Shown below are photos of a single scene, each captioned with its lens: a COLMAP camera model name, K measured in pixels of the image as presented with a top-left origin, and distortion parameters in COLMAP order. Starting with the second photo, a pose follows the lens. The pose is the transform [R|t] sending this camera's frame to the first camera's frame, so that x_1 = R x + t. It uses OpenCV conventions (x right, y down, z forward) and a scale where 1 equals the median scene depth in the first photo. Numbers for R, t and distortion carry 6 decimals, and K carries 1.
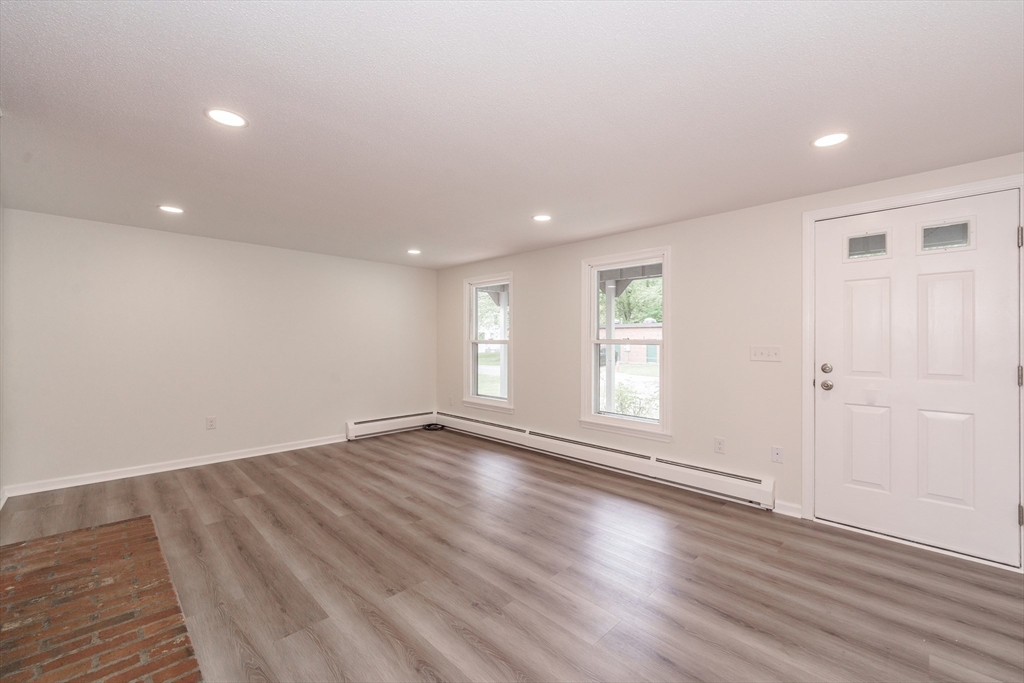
lens RADIAL K [[420.1, 0, 521.3], [0, 420.1, 343.9], [0, 0, 1]] dist [0.003074, 0.000321]
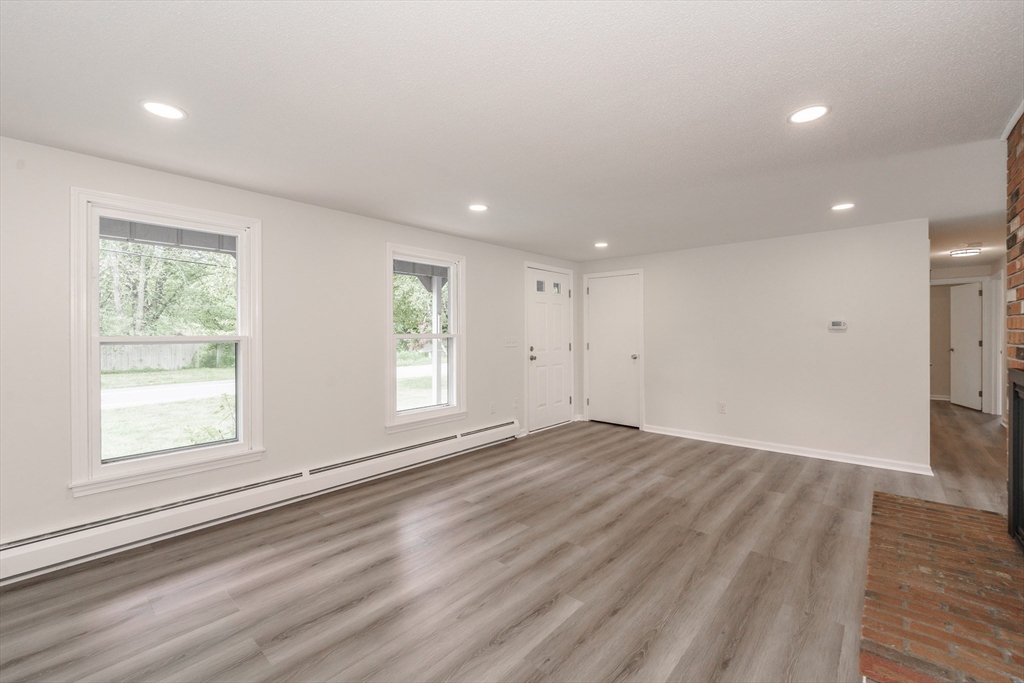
lens RADIAL K [[420.1, 0, 521.2], [0, 420.1, 334.1], [0, 0, 1]] dist [0.003074, 0.000321]
pose [[-0.061755, -0.002285, 0.998089, -1.278818], [0.012355, 0.999919, 0.003054, -0.014477], [-0.998015, 0.012520, -0.061721, 1.340070]]
